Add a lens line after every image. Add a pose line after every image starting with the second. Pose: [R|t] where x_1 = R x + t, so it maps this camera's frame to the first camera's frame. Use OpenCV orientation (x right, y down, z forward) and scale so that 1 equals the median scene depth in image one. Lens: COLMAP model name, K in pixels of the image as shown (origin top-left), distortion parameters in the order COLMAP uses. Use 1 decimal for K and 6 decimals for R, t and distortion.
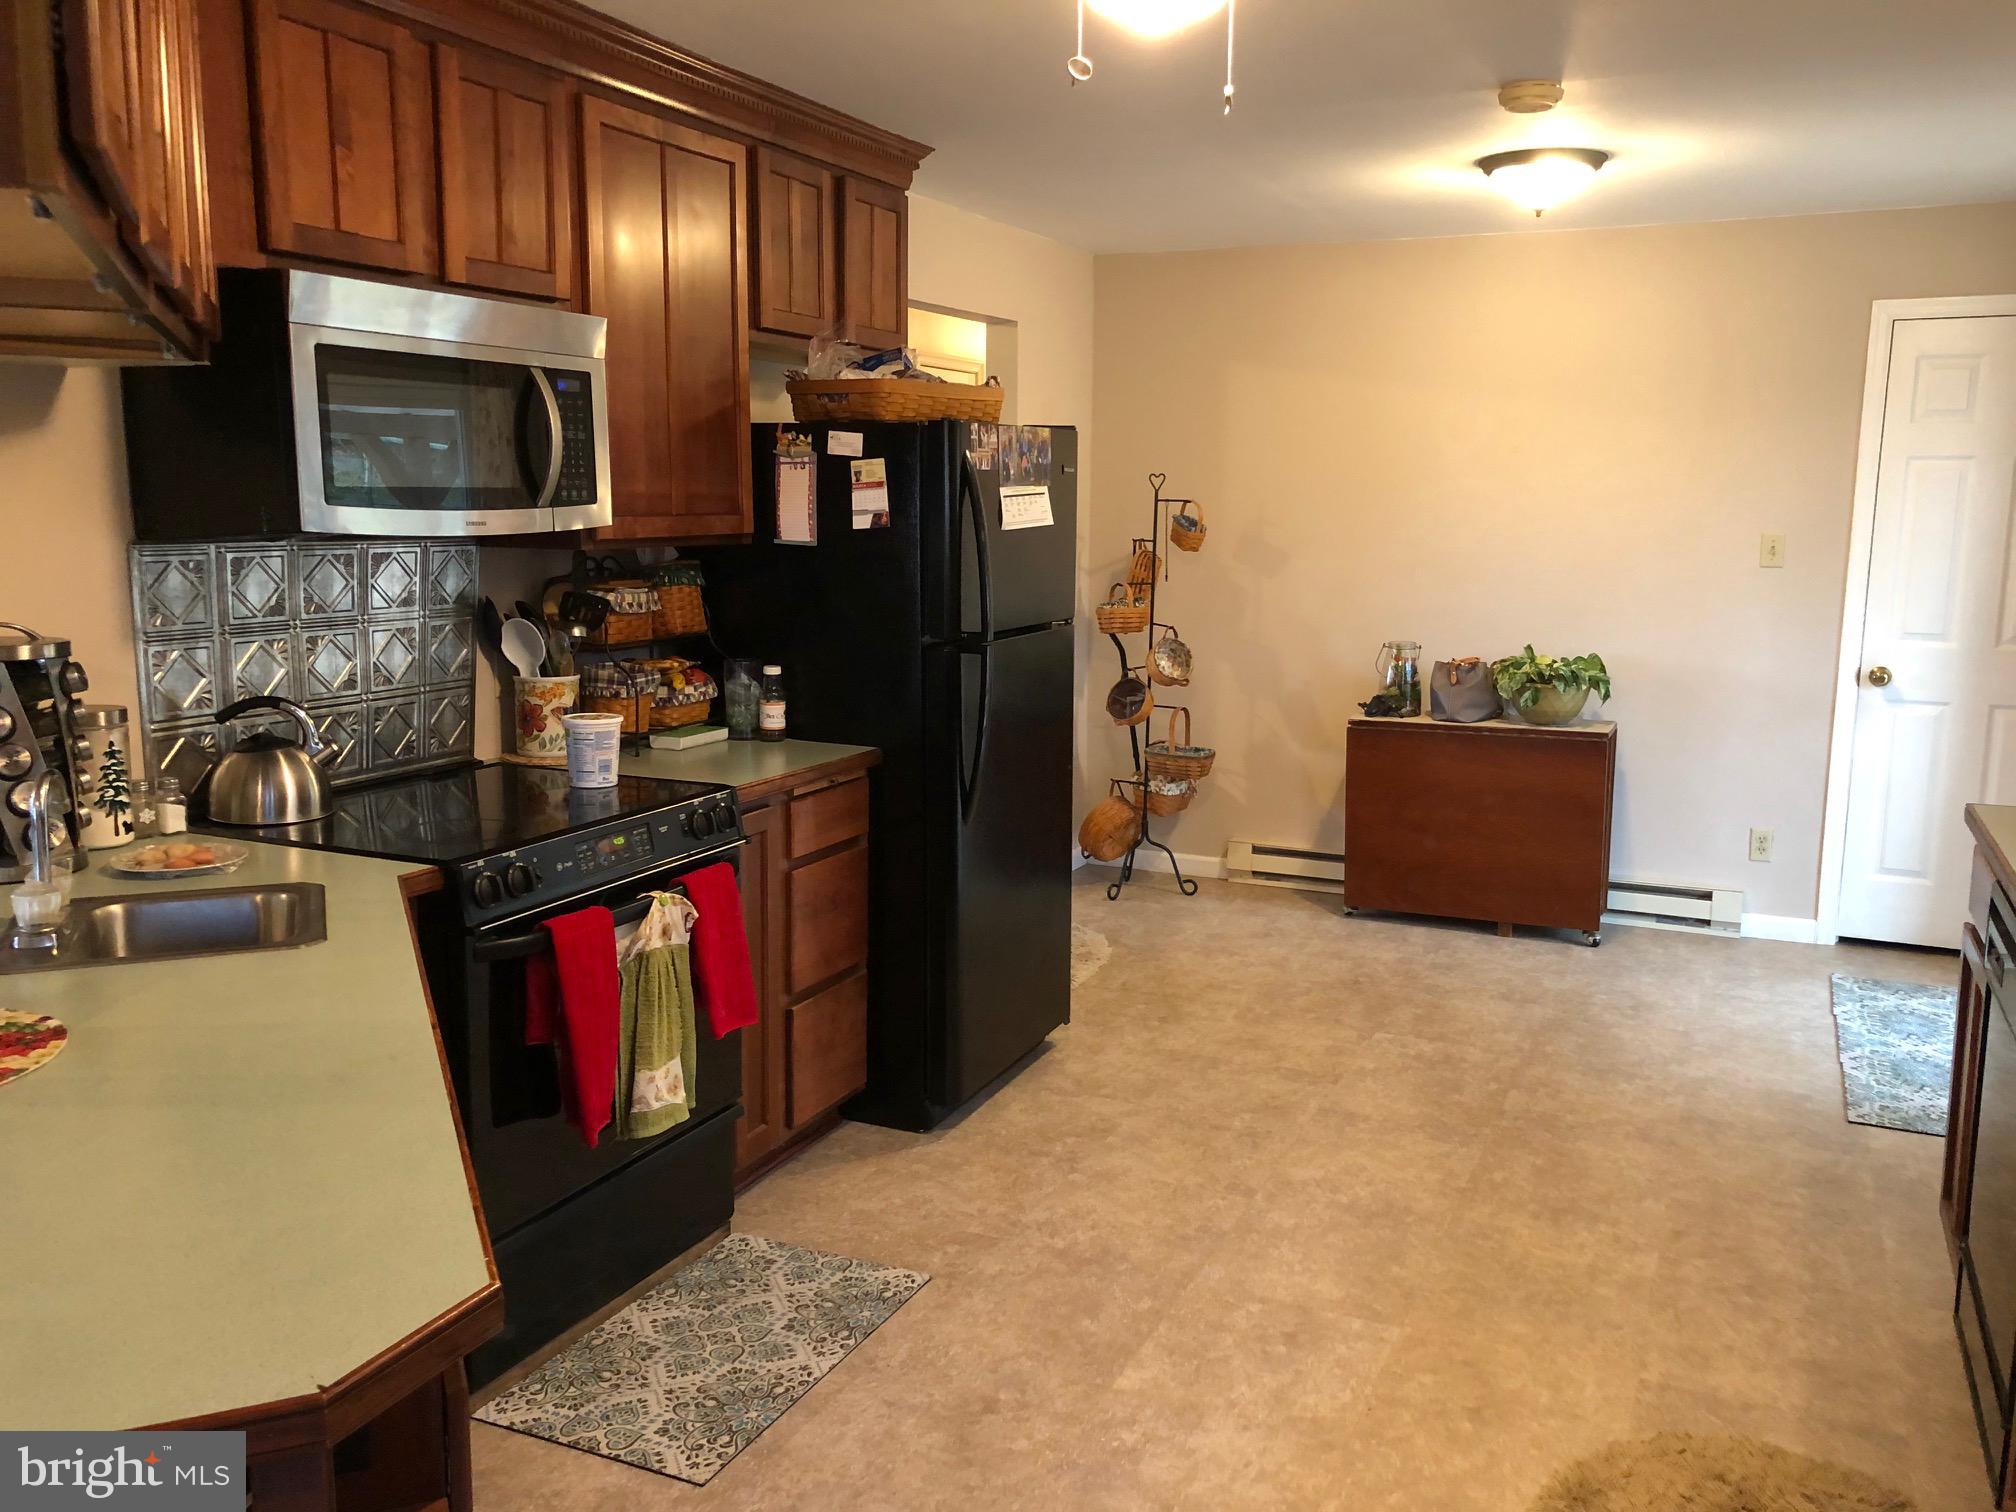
lens RADIAL K [[1667.7, 0, 1024.5], [0, 1667.7, 755.1], [0, 0, 1]] dist [0.070384, -0.037729]
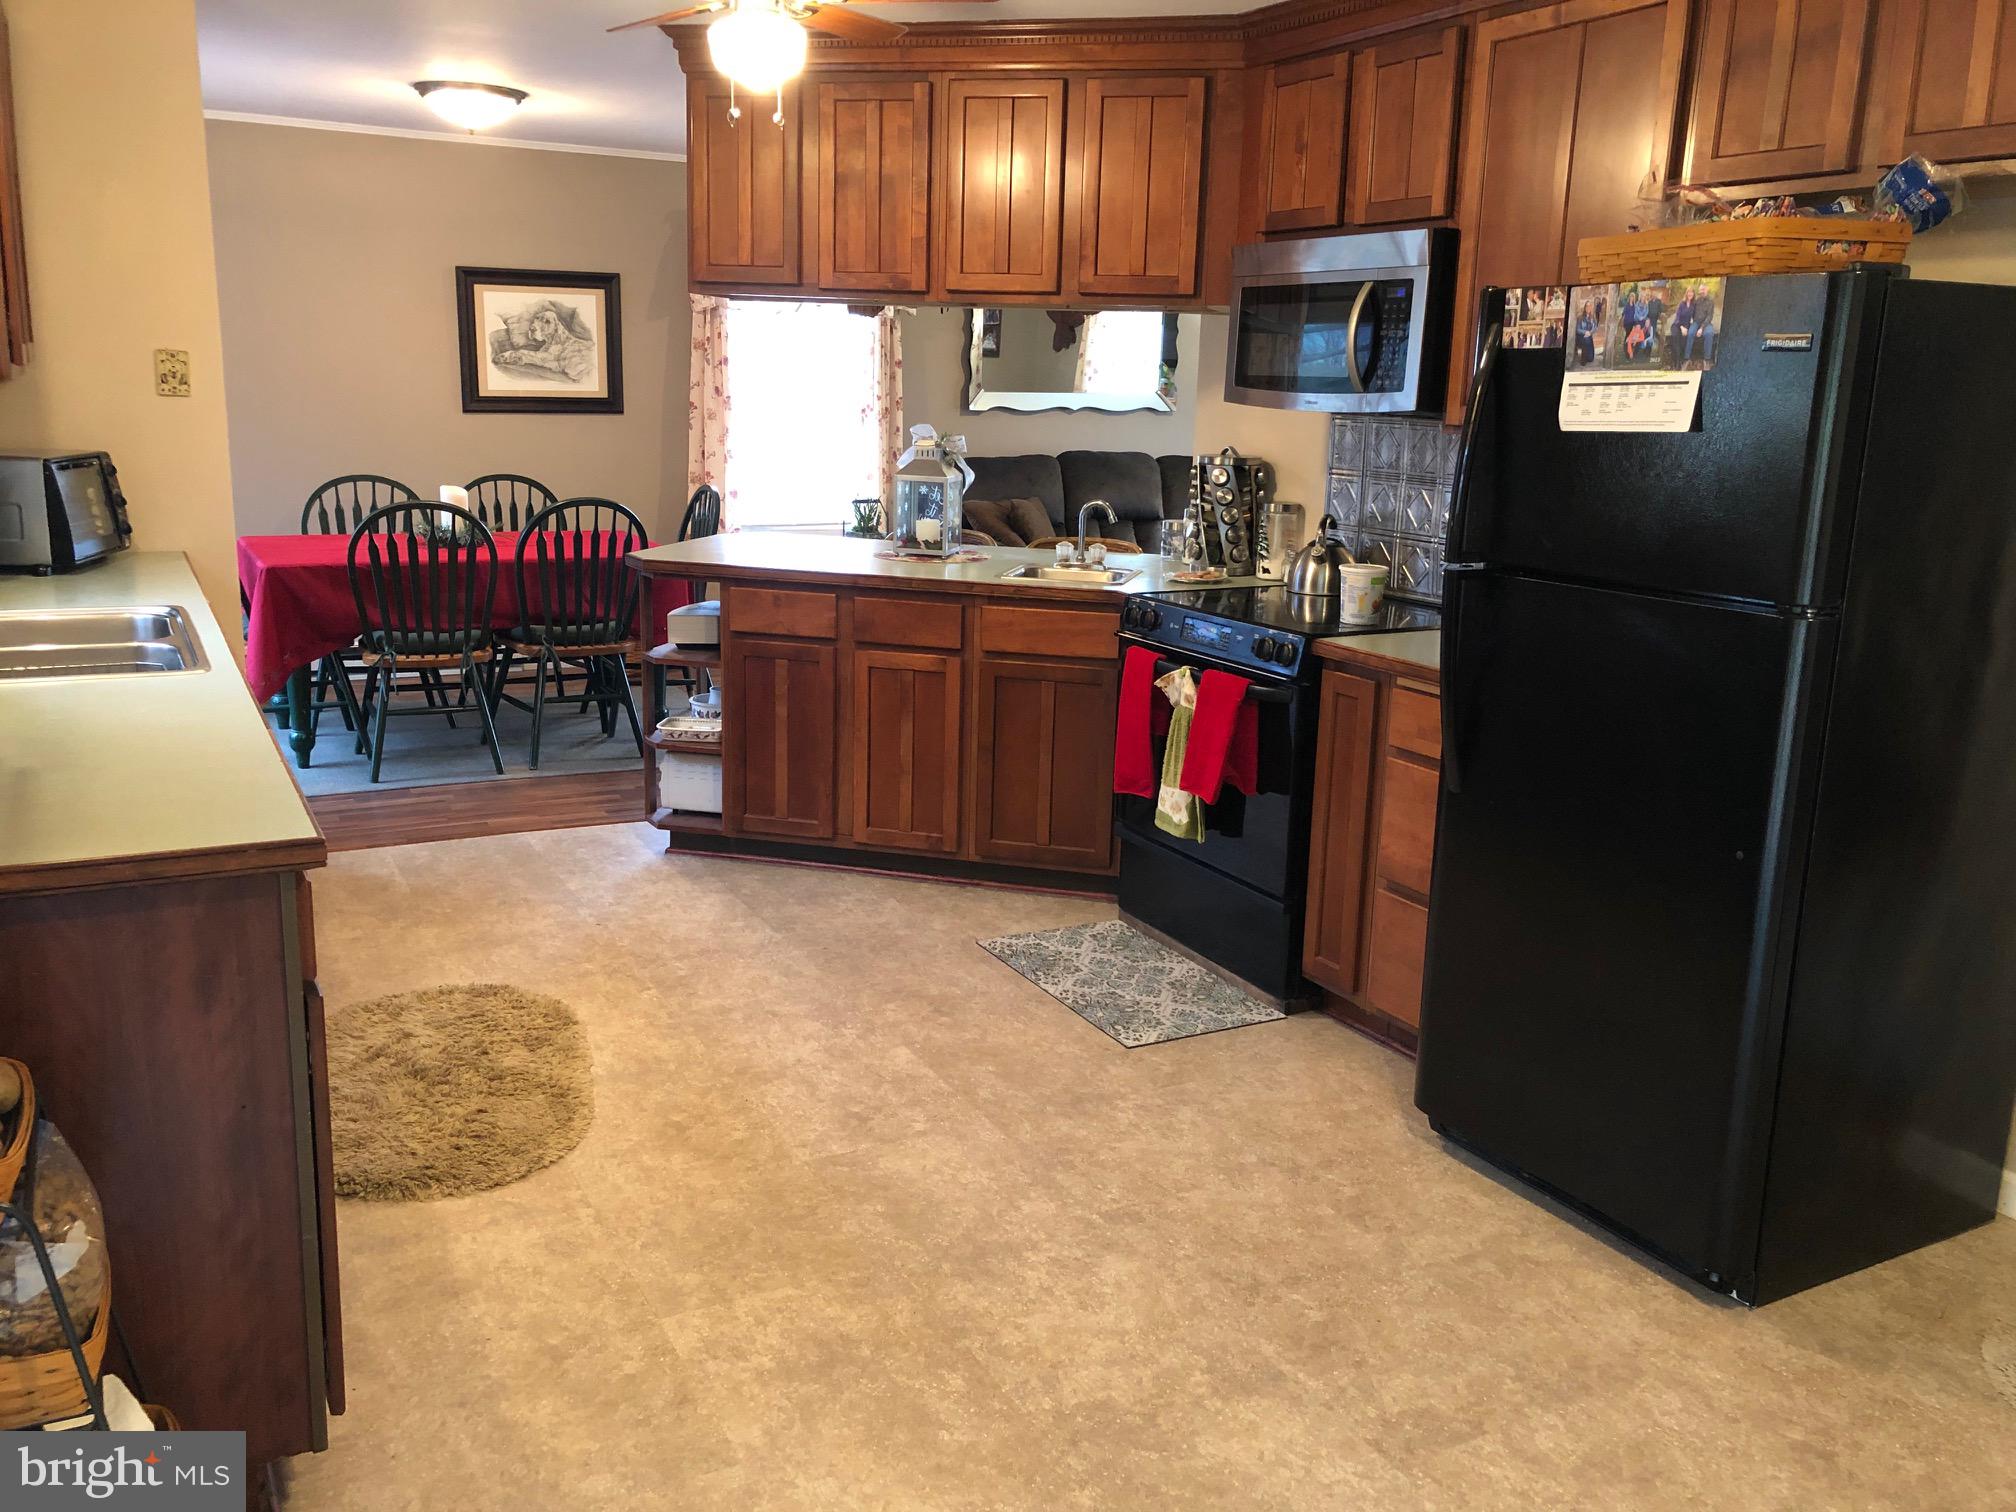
lens RADIAL K [[1667.7, 0, 1016.9], [0, 1667.7, 749.4], [0, 0, 1]] dist [0.070384, -0.037729]
pose [[-0.609115, 0.145349, -0.779649, 0.699905], [-0.160607, 0.940087, 0.300737, -0.180212], [0.776650, 0.308400, -0.549276, 1.215888]]
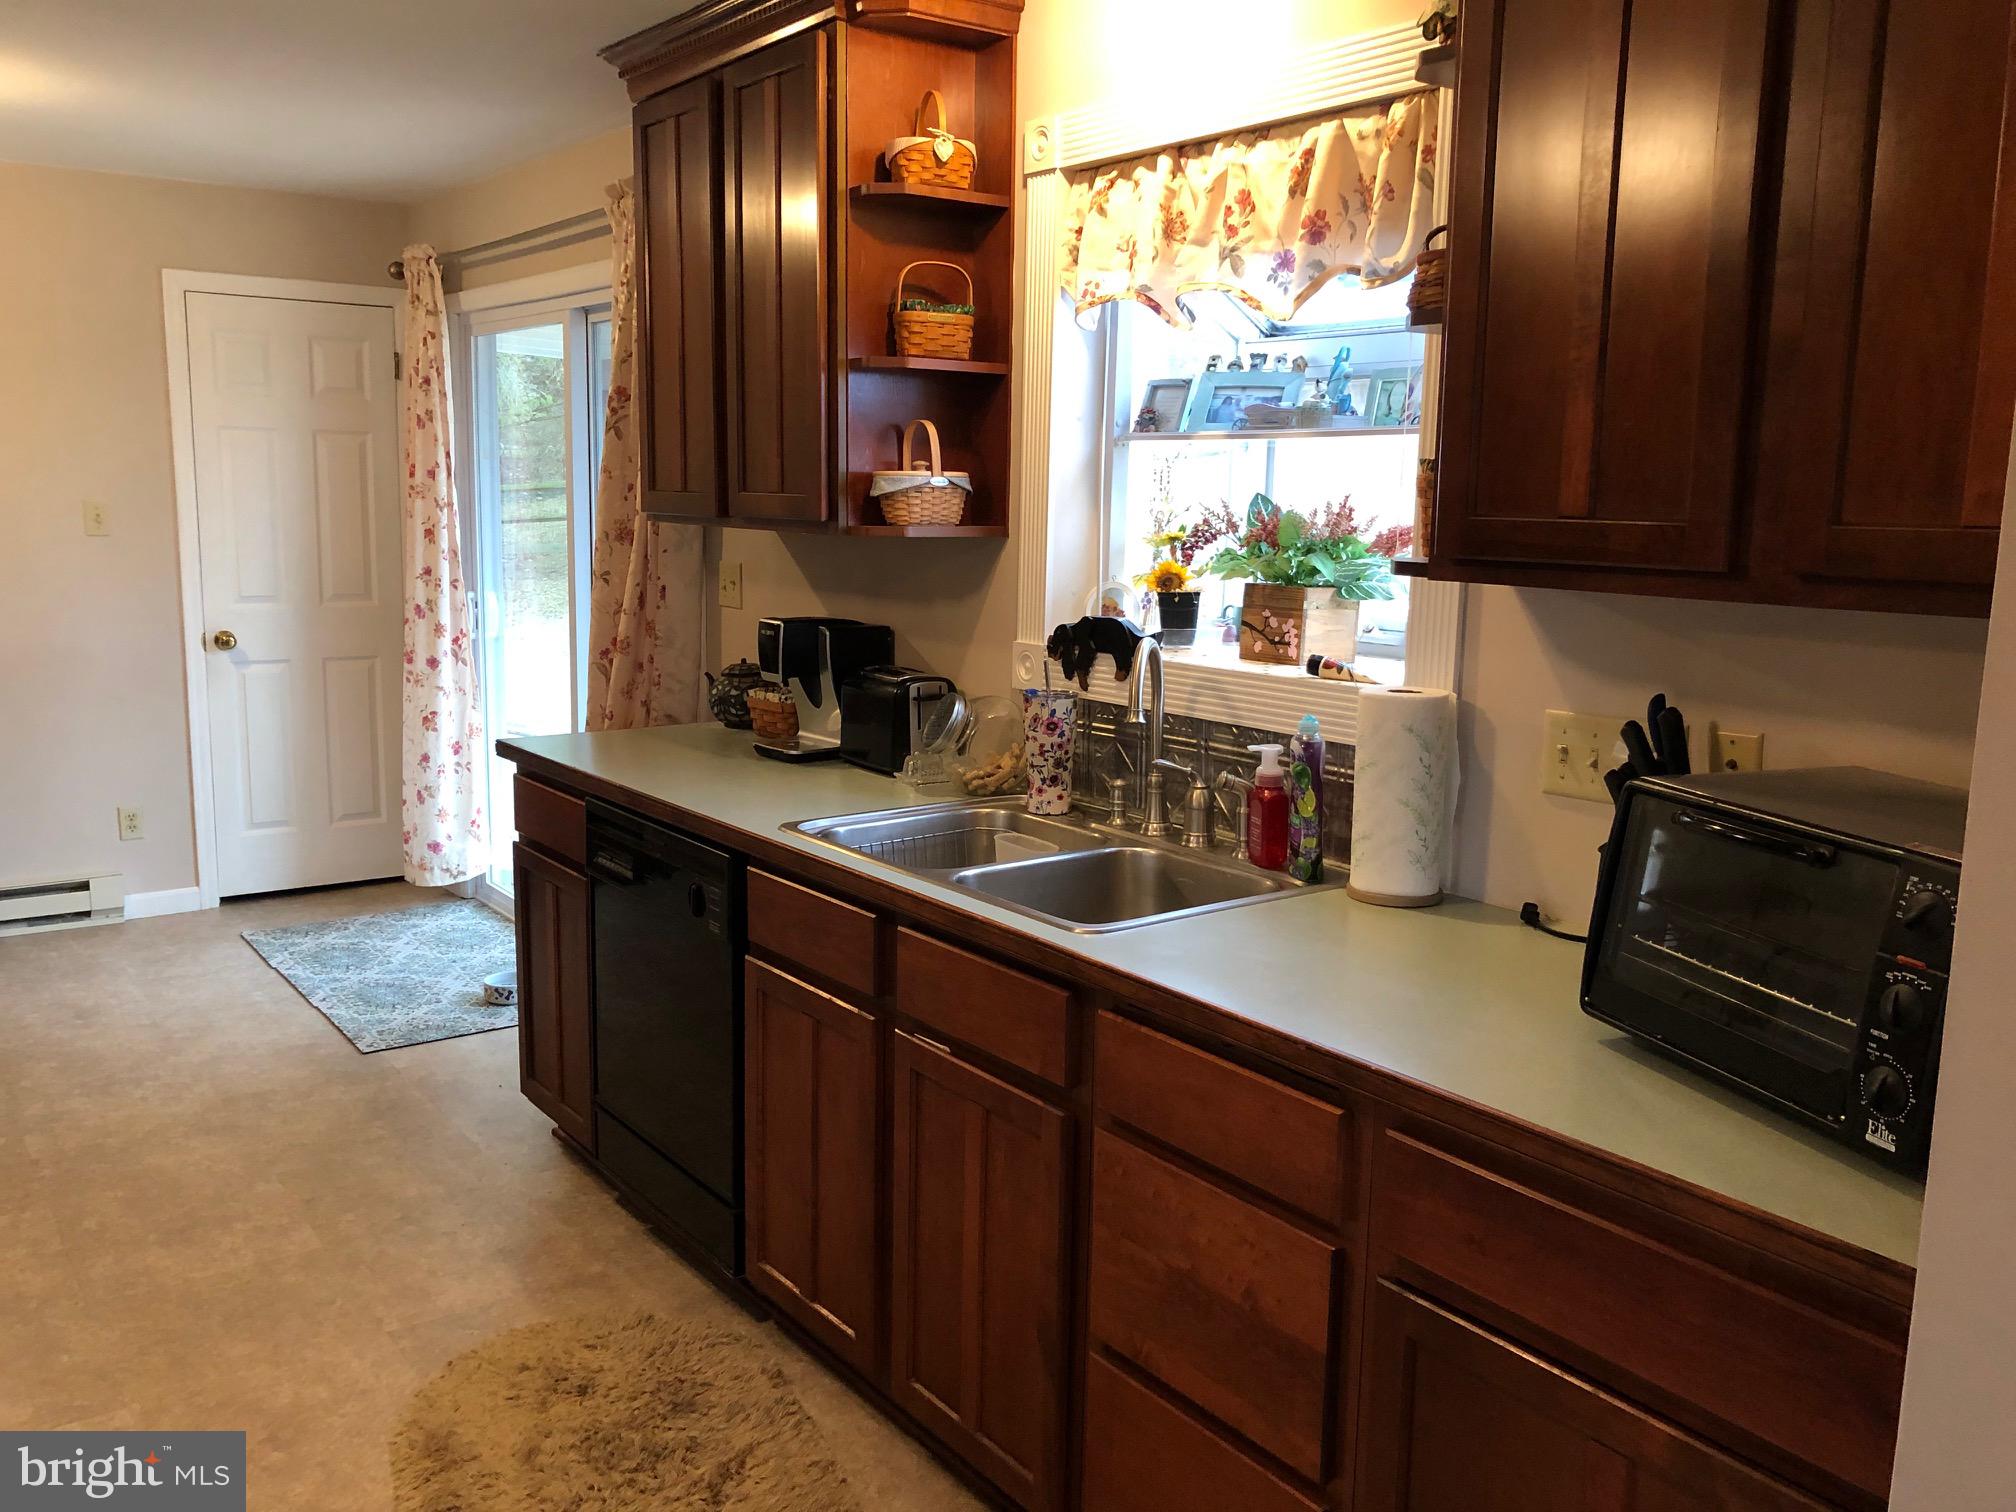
lens RADIAL K [[1667.7, 0, 1018.4], [0, 1667.7, 753.0], [0, 0, 1]] dist [0.070384, -0.037729]
pose [[0.494572, -0.139775, 0.857824, -0.200690], [0.121233, 0.988429, 0.091160, -0.018976], [-0.860640, 0.058912, 0.505795, 0.094302]]
